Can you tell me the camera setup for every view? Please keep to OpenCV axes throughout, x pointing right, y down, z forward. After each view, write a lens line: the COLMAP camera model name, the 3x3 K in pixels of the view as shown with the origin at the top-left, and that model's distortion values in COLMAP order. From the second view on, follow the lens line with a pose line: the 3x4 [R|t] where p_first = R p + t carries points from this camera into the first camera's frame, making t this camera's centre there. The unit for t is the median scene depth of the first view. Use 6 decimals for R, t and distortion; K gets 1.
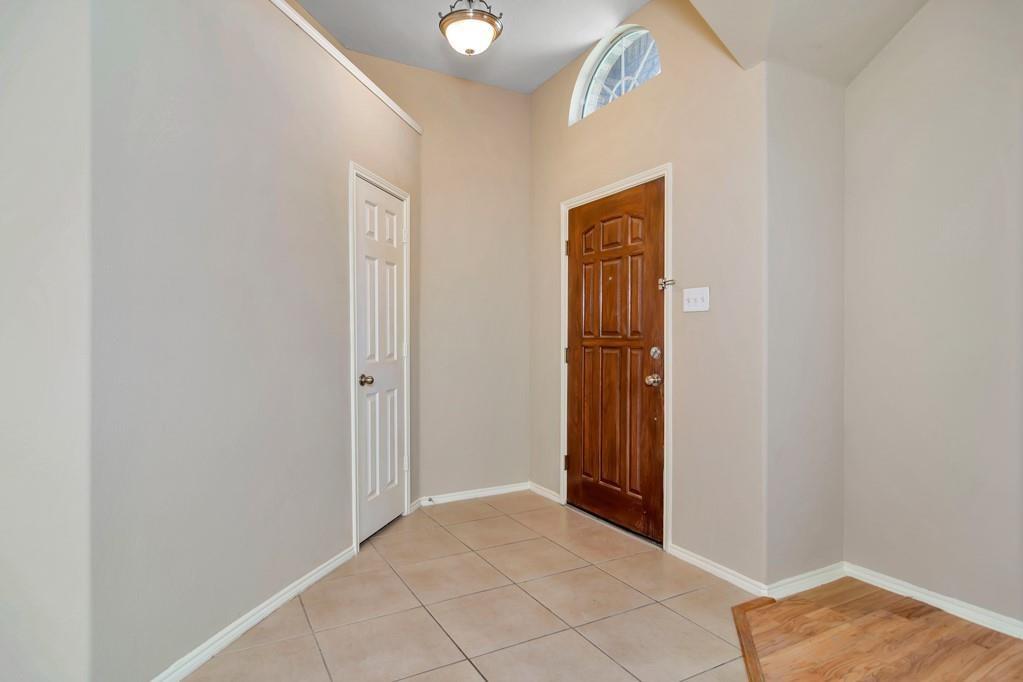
lens RADIAL K [[555.6, 0, 510.4], [0, 555.6, 355.9], [0, 0, 1]] dist [0.000203, -0.000158]
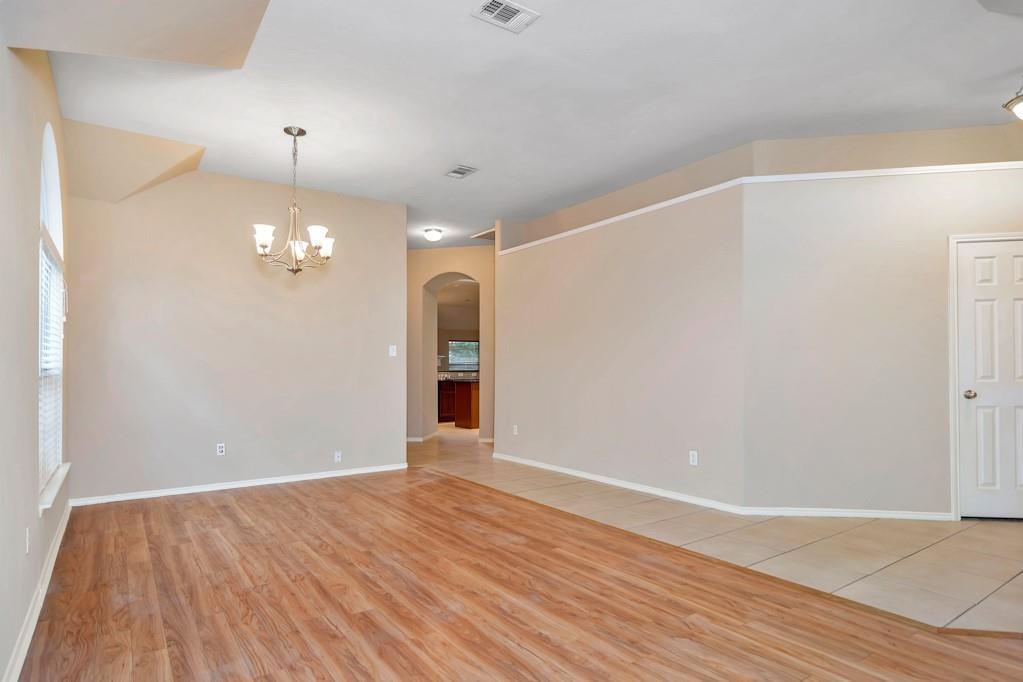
lens RADIAL K [[555.6, 0, 510.4], [0, 555.6, 355.9], [0, 0, 1]] dist [0.000203, -0.000158]
pose [[0.099061, -0.027628, -0.994698, 1.067237], [-0.013515, 0.999485, -0.029107, 0.005691], [0.994990, 0.016327, 0.098636, -0.245872]]
